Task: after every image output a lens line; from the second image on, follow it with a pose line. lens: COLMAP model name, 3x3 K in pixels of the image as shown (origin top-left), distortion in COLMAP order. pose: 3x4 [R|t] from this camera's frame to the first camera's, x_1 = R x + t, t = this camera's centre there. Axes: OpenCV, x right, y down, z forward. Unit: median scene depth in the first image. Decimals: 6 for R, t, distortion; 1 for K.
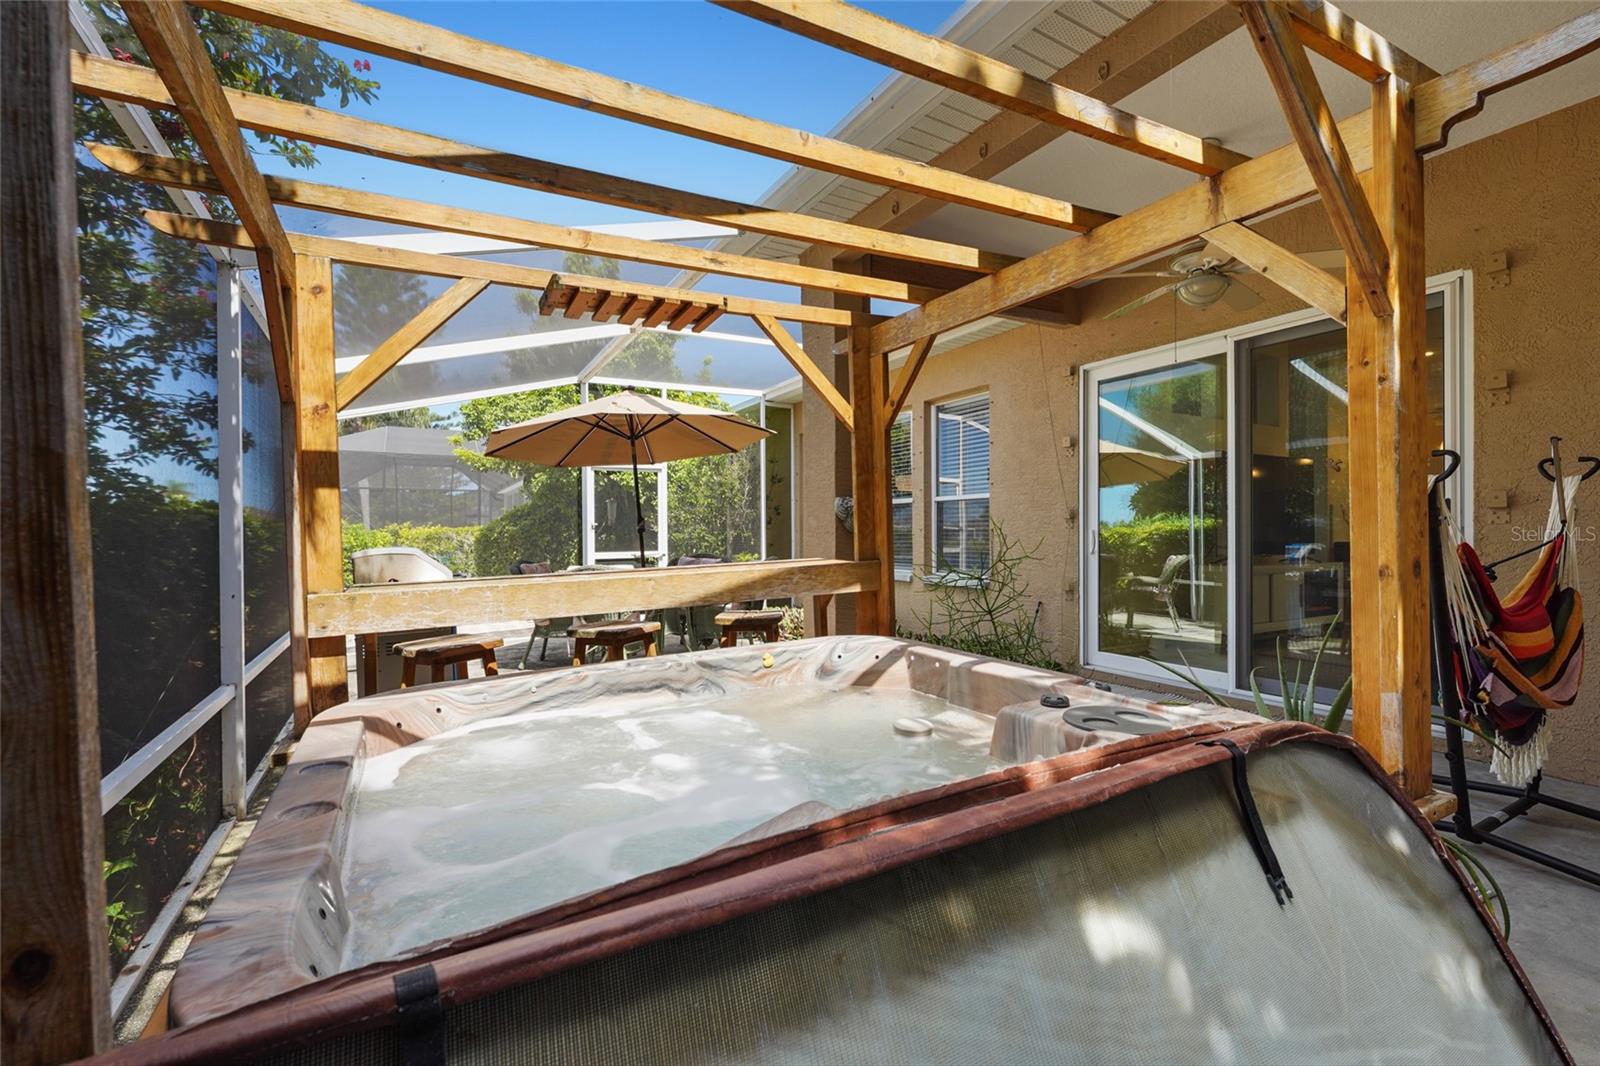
lens RADIAL K [[707.5, 0, 800.0], [0, 707.5, 533.0], [0, 0, 1]] dist [0.000385, -0.000015]
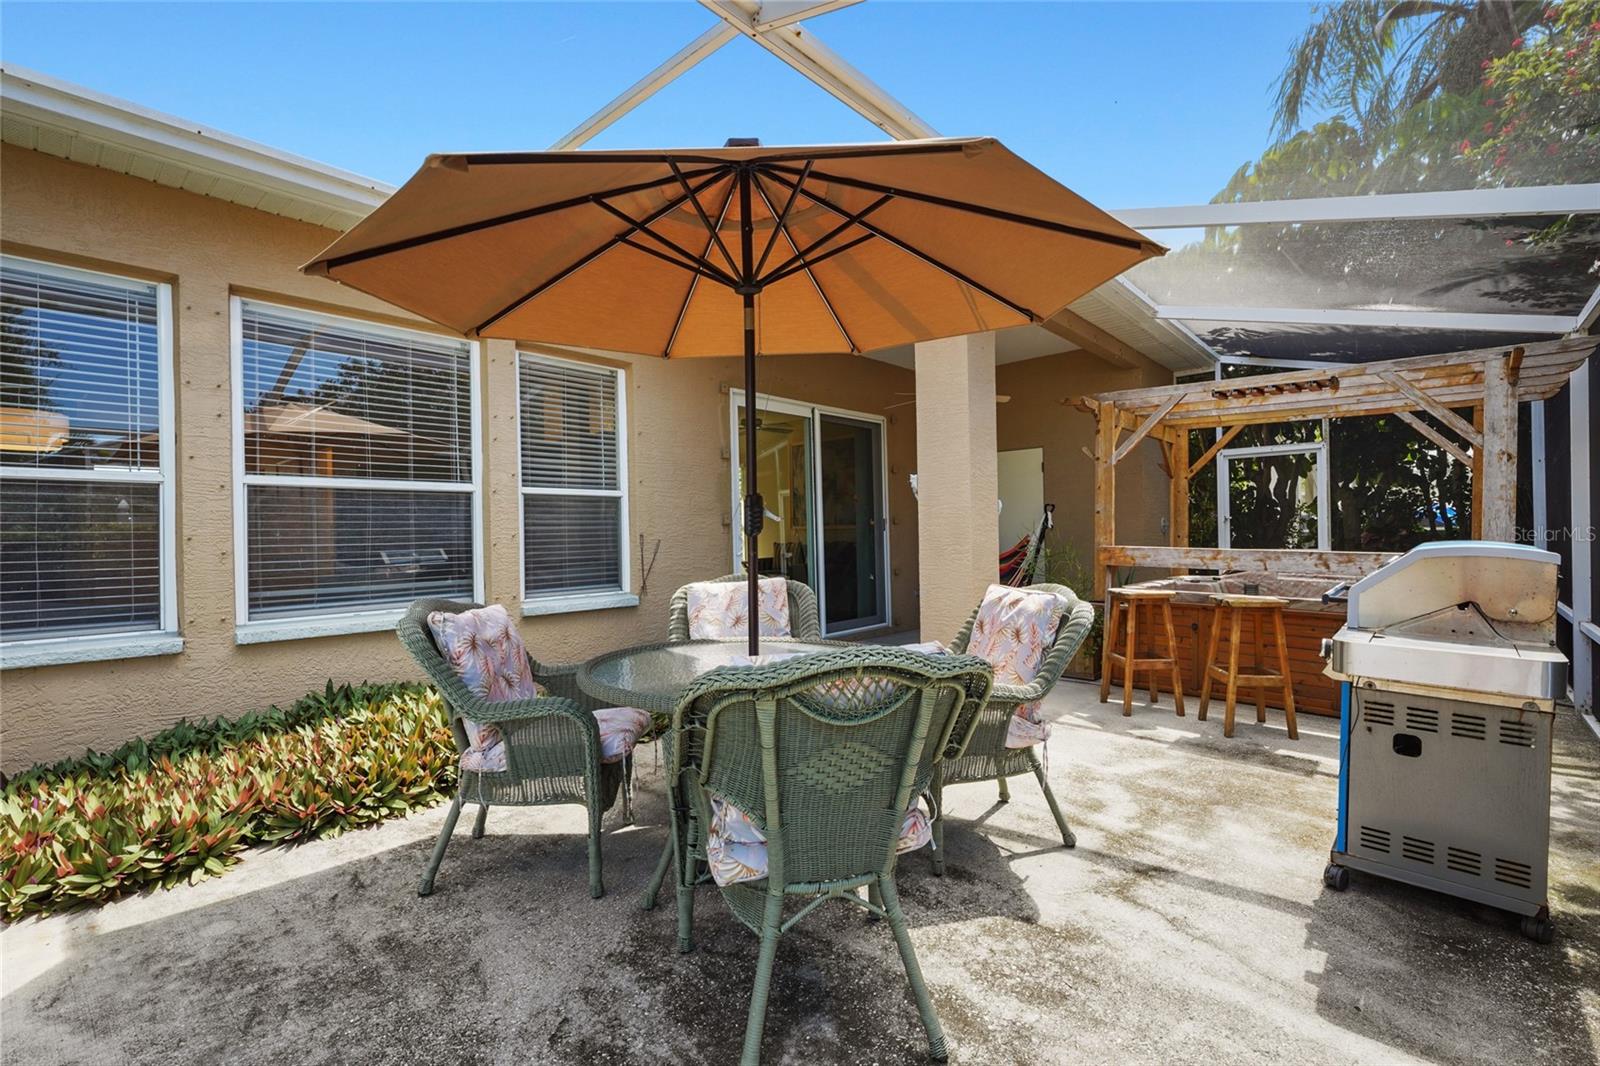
lens RADIAL K [[707.5, 0, 800.0], [0, 707.5, 533.0], [0, 0, 1]] dist [0.000385, -0.000015]
pose [[-0.321700, 0.008540, 0.946803, -0.372607], [0.018642, 0.999823, -0.002684, 0.000384], [-0.946658, 0.016787, -0.321802, 0.674140]]
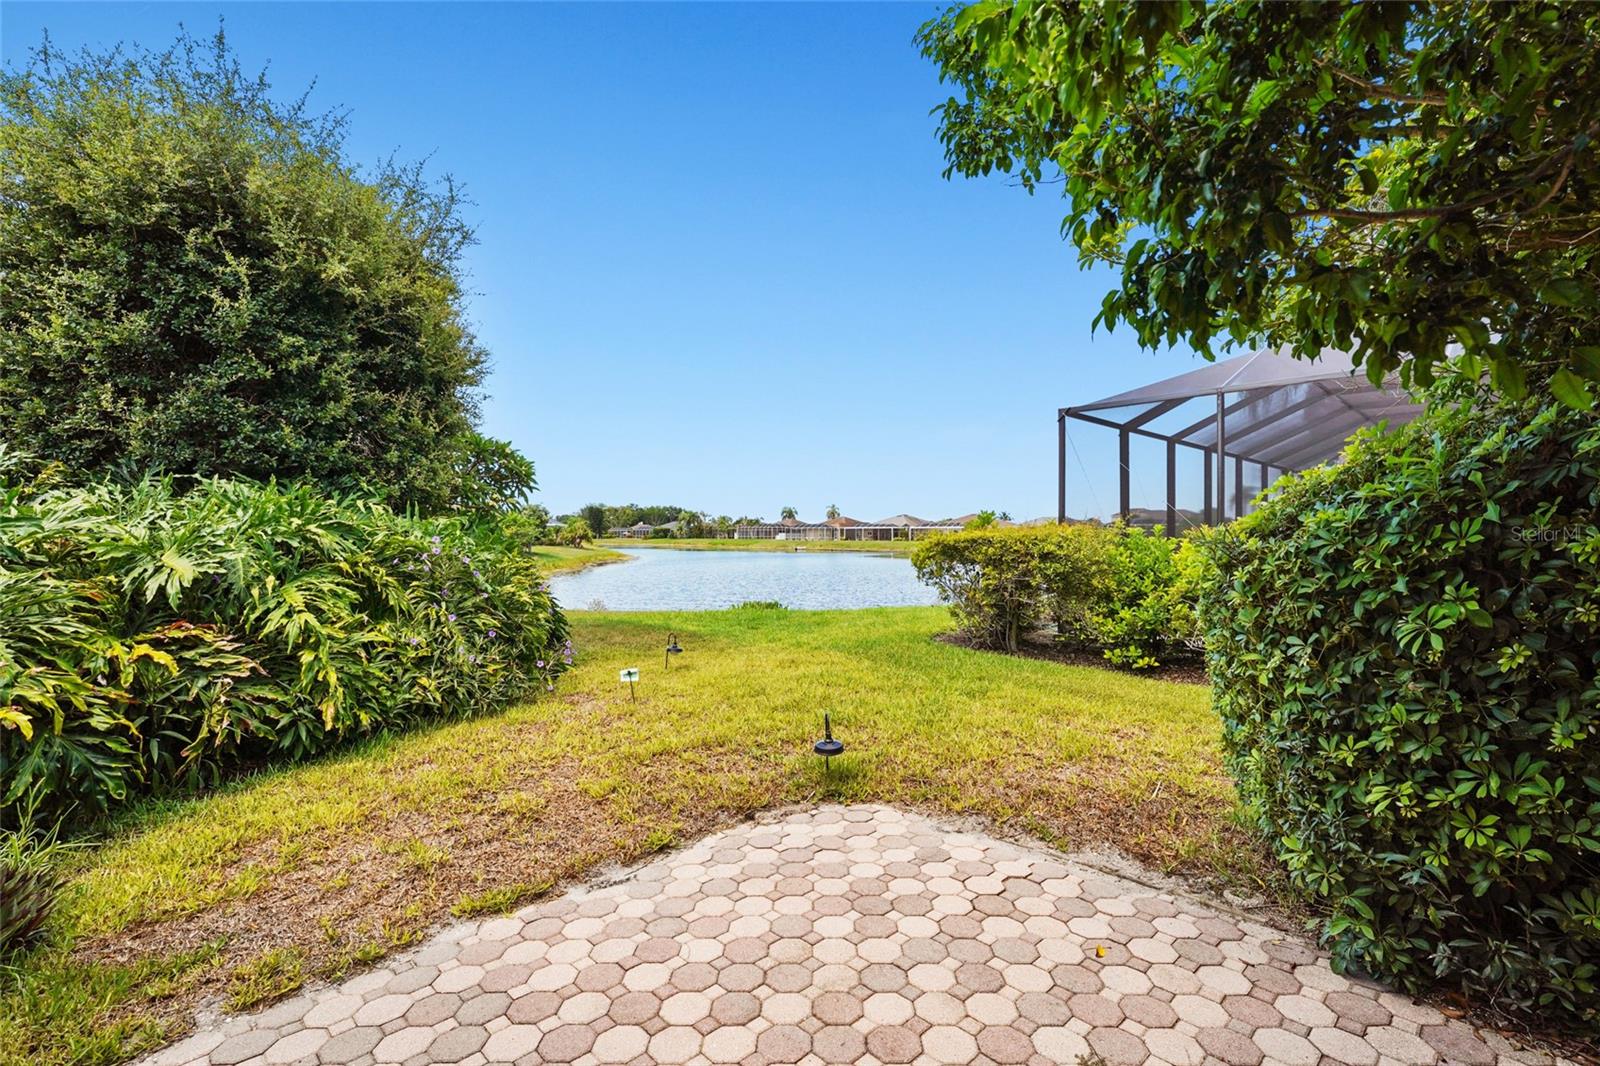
lens RADIAL K [[707.5, 0, 800.0], [0, 707.5, 533.0], [0, 0, 1]] dist [0.000385, -0.000015]
pose [[0.253093, 0.000771, -0.967442, -0.249419], [-0.000337, 1.000000, 0.000709, -0.011372], [0.967442, 0.000146, 0.253093, 0.858583]]
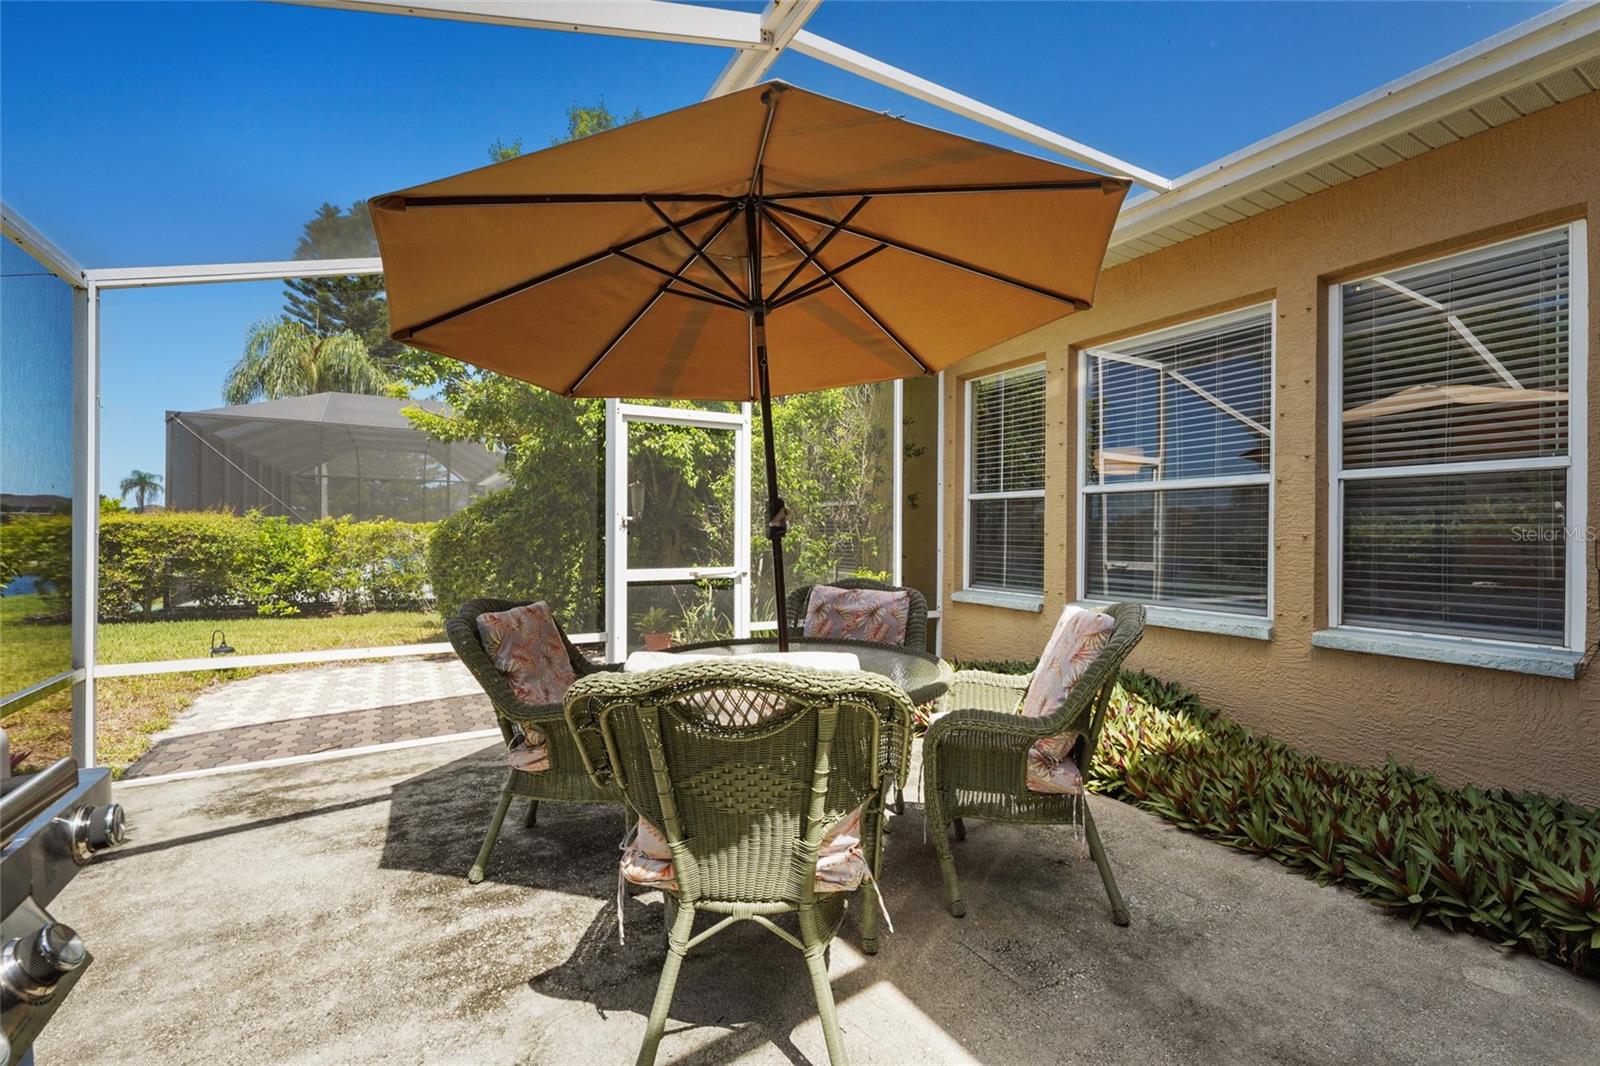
lens RADIAL K [[707.5, 0, 800.0], [0, 707.5, 533.0], [0, 0, 1]] dist [0.000385, -0.000015]
pose [[0.999779, 0.012912, 0.016578, -0.133242], [-0.012878, 0.999915, -0.002155, -0.001384], [-0.016604, 0.001941, 0.999860, 0.361187]]
